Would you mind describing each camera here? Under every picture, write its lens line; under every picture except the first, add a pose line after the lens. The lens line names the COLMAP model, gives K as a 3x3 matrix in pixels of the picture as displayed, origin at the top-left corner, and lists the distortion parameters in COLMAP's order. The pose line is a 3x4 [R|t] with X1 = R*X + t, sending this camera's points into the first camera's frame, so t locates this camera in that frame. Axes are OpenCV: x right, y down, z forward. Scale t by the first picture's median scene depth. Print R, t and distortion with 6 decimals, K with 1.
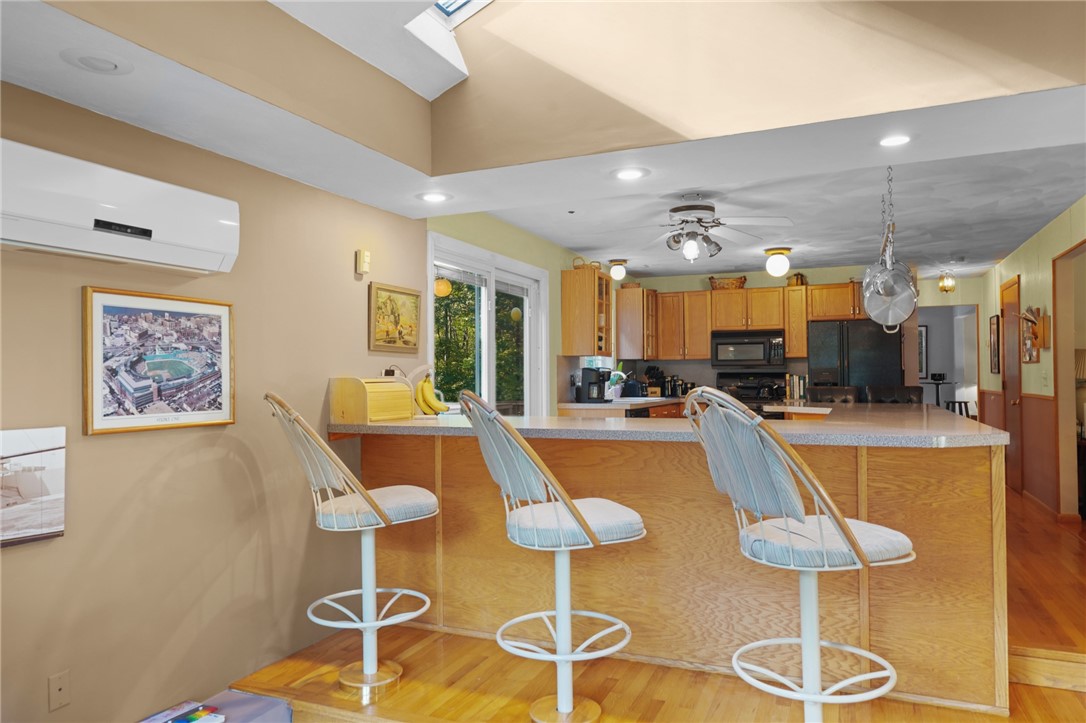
lens RADIAL K [[759.6, 0, 544.9], [0, 759.6, 364.1], [0, 0, 1]] dist [-0.007879, -0.000467]
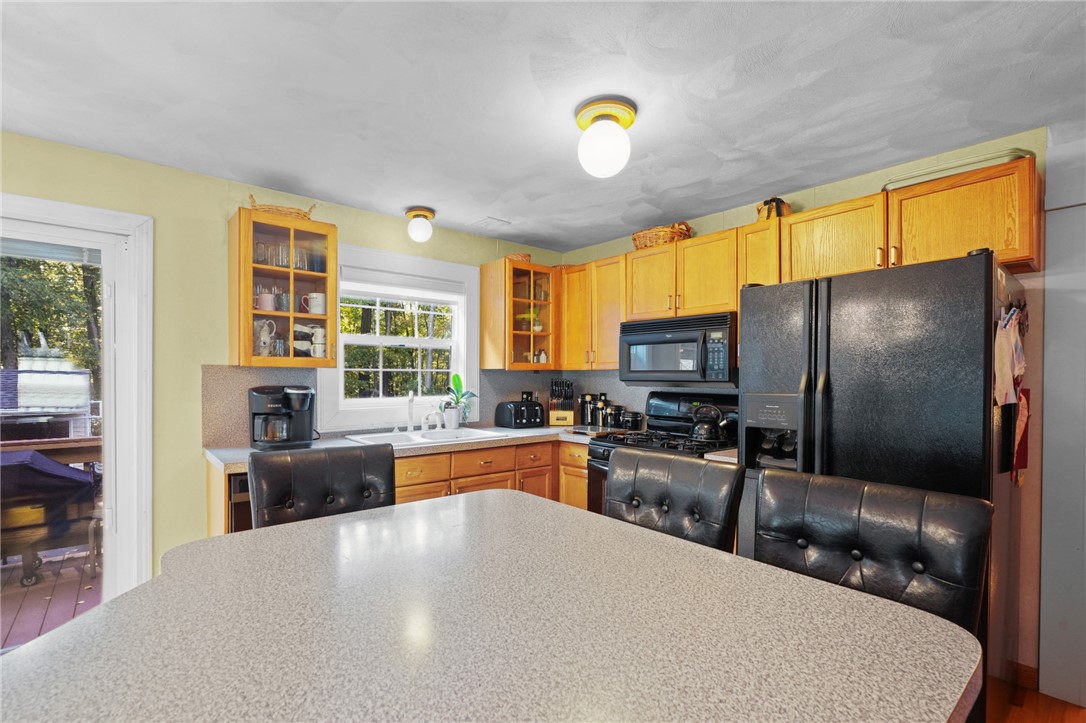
lens RADIAL K [[499.9, 0, 558.0], [0, 499.9, 386.9], [0, 0, 1]] dist [0.002001, -0.000035]
pose [[0.896129, 0.013306, -0.443594, 0.352742], [0.002371, 0.999393, 0.034768, -0.006906], [0.443788, -0.032208, 0.895553, 0.633583]]
